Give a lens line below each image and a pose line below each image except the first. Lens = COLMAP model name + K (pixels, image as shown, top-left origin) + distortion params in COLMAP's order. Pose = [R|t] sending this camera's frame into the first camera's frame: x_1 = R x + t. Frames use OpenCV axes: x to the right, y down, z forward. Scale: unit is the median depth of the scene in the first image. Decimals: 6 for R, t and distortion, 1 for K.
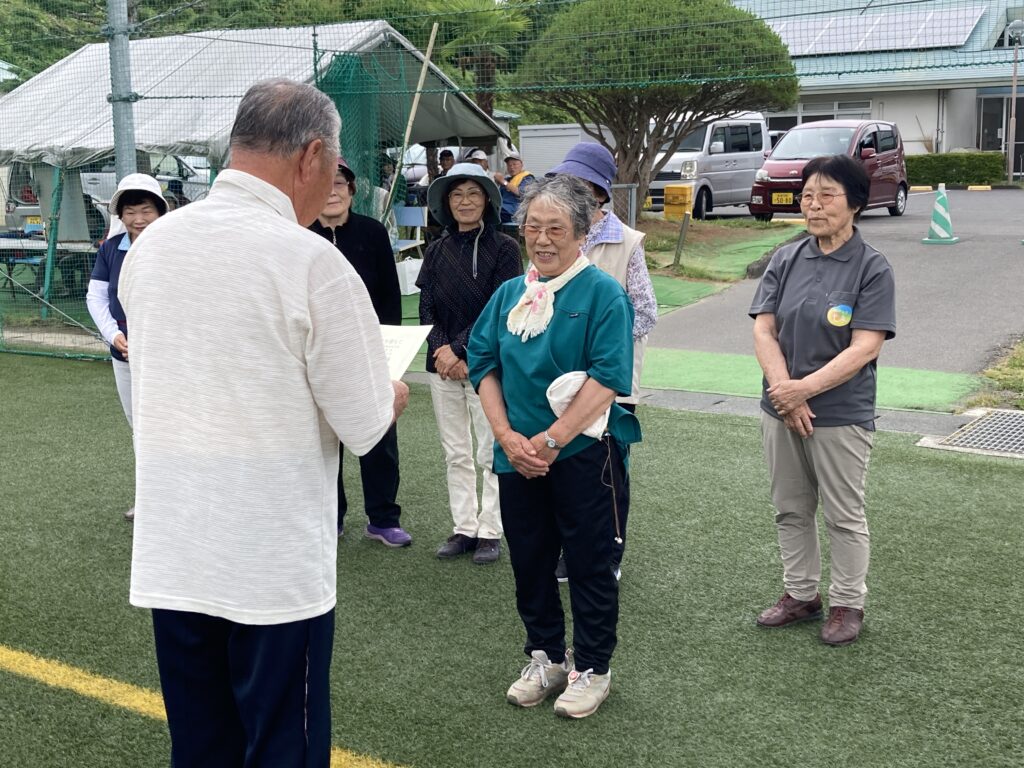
lens RADIAL K [[1266.5, 0, 511.3], [0, 1266.5, 382.3], [0, 0, 1]] dist [-0.014007, 0.000000]
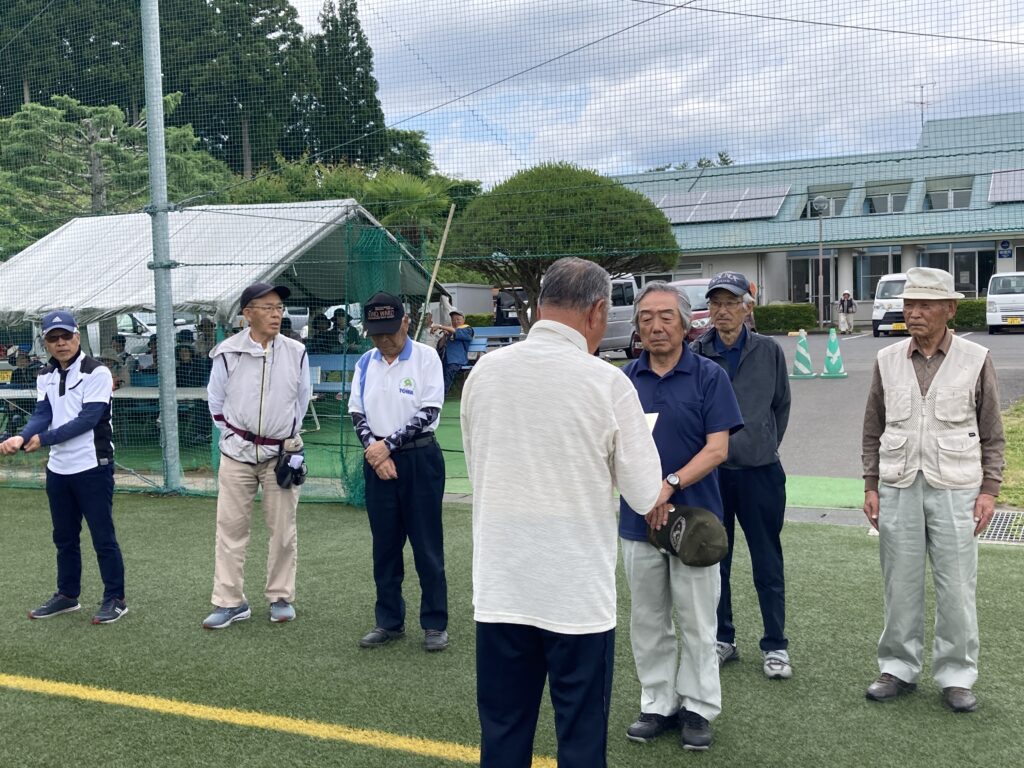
lens RADIAL K [[1183.4, 0, 513.0], [0, 1183.4, 386.6], [0, 0, 1]] dist [-0.059920, 0.000000]
pose [[0.988011, -0.019952, 0.153086, -0.113951], [0.037106, 0.993235, -0.110033, 0.013670], [-0.149855, 0.114394, 0.982068, -0.077913]]
